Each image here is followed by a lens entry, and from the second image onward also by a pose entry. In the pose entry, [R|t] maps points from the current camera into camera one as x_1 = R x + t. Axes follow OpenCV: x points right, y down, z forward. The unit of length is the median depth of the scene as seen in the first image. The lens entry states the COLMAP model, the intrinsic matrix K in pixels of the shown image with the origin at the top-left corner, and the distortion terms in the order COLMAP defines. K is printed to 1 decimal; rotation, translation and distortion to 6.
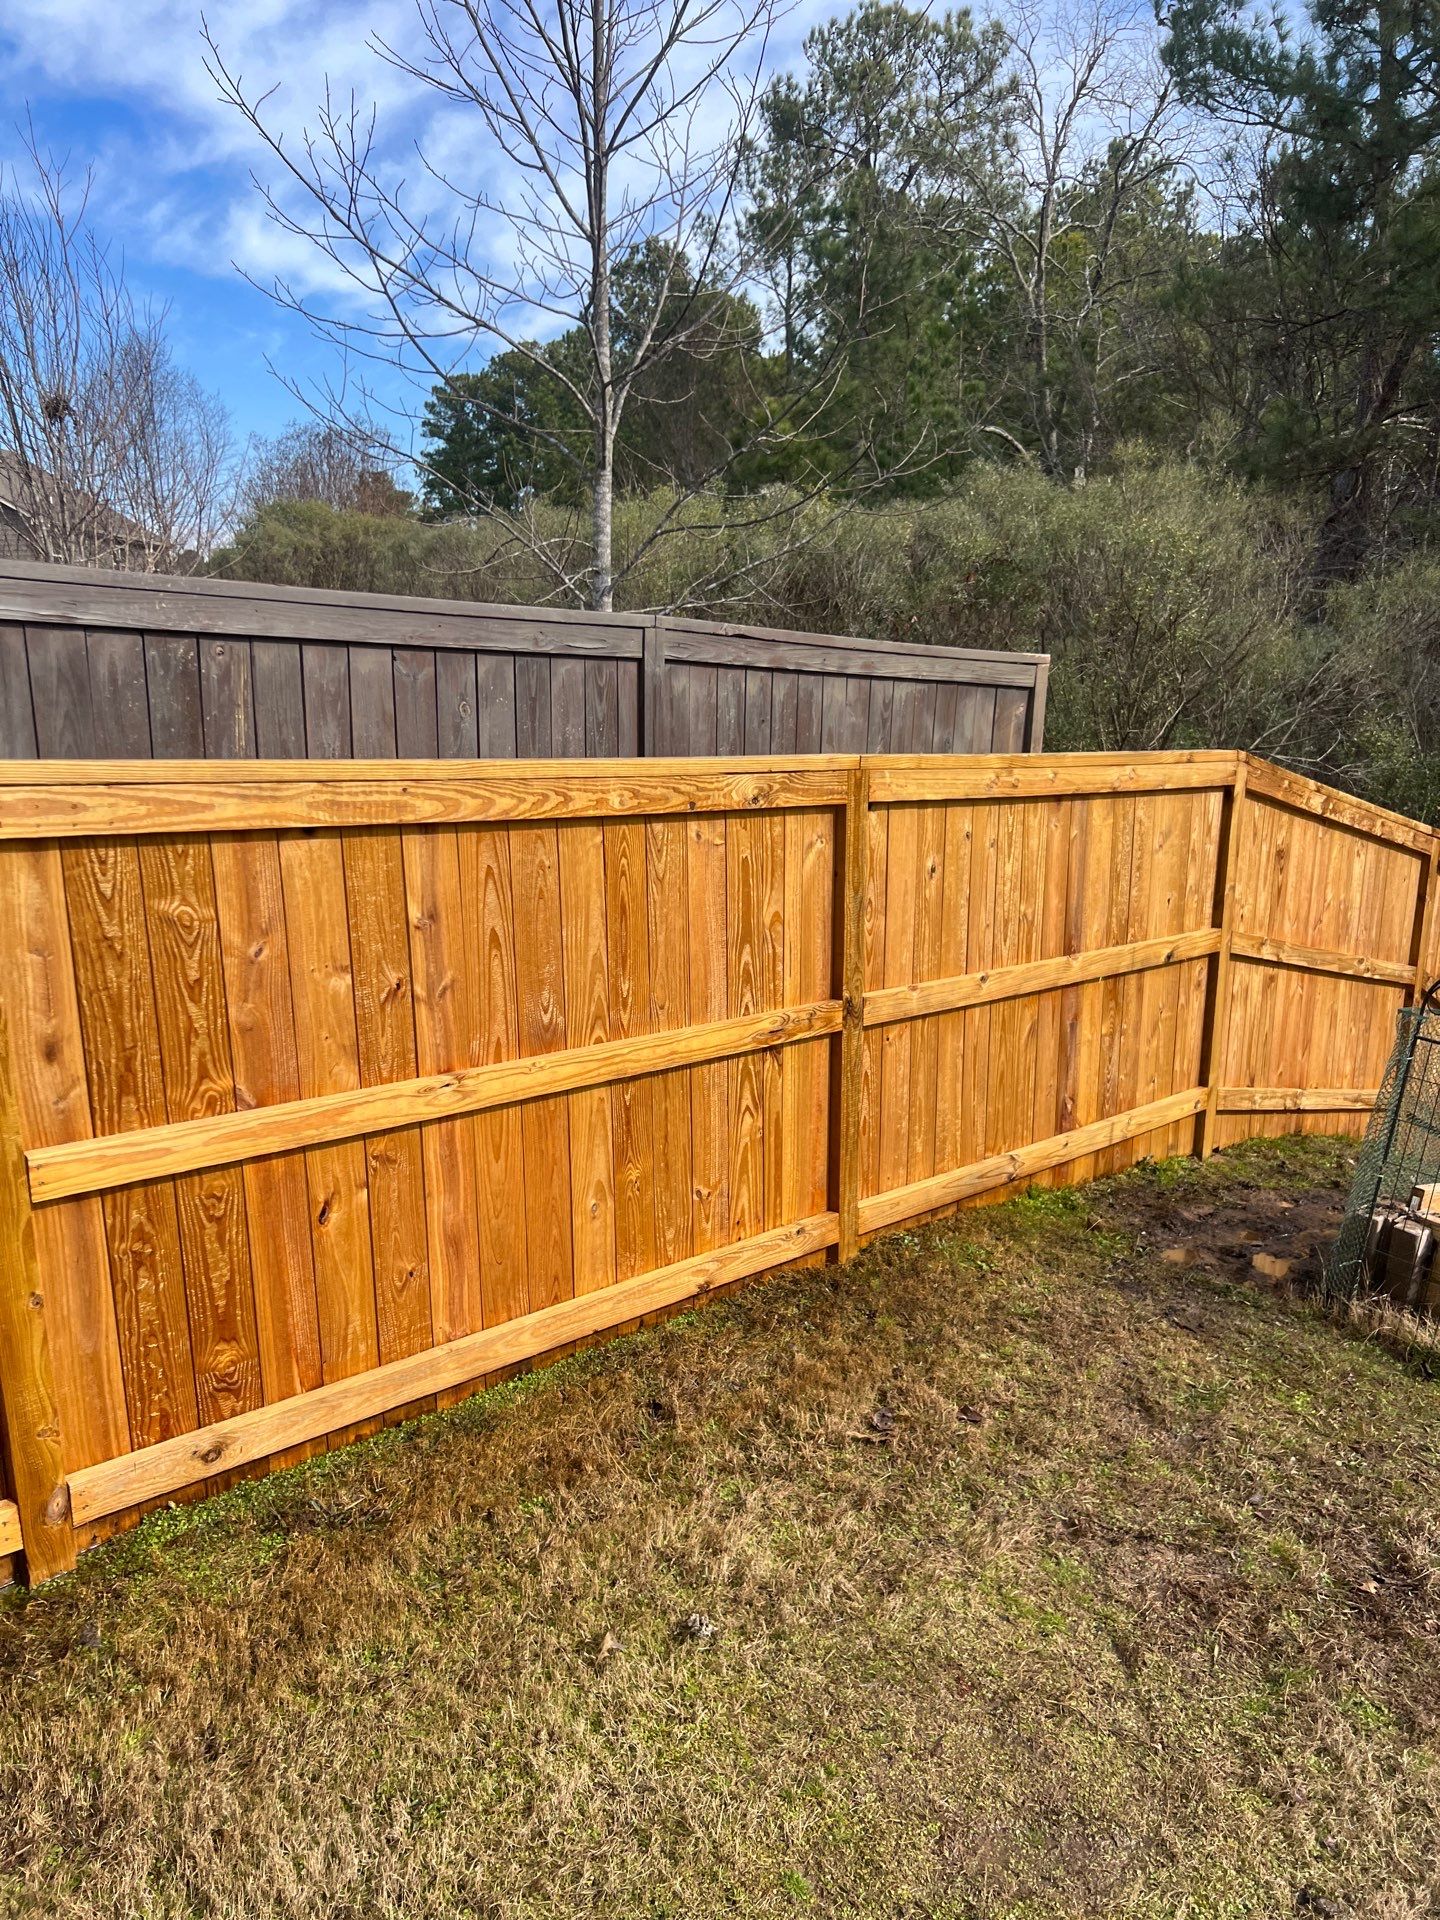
lens RADIAL K [[1211.6, 0, 720.0], [0, 1211.6, 960.0], [0, 0, 1]] dist [0.073458, -0.065983]
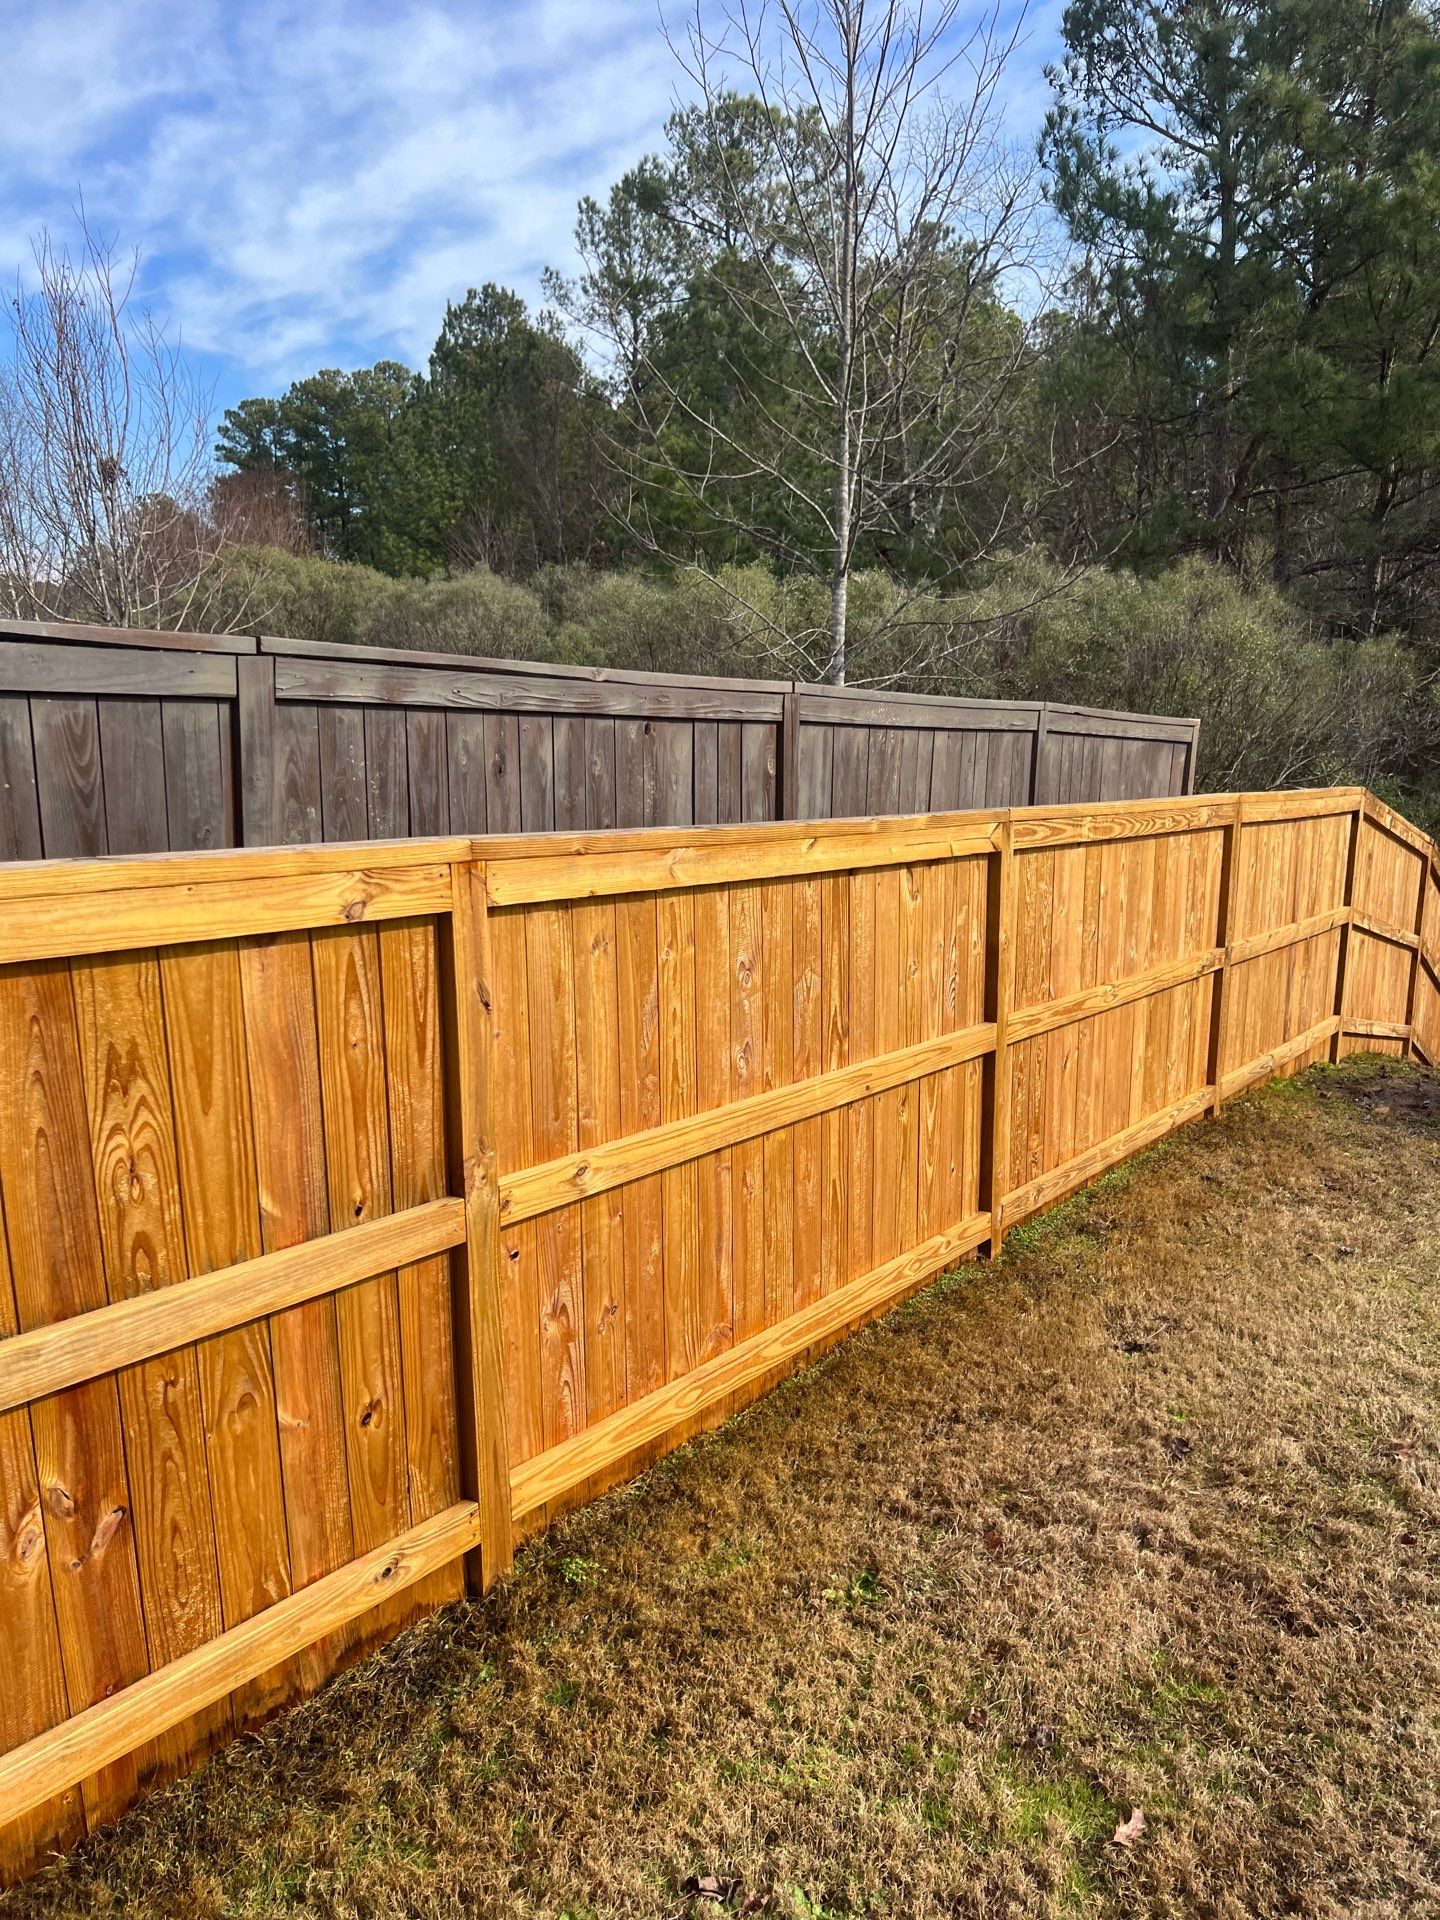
lens RADIAL K [[1244.3, 0, 720.0], [0, 1244.3, 960.0], [0, 0, 1]] dist [0.016379, -0.003452]
pose [[0.985731, -0.034849, 0.164681, -0.092863], [0.039231, 0.998955, -0.023428, 0.006991], [-0.163693, 0.029555, 0.986069, -0.056833]]
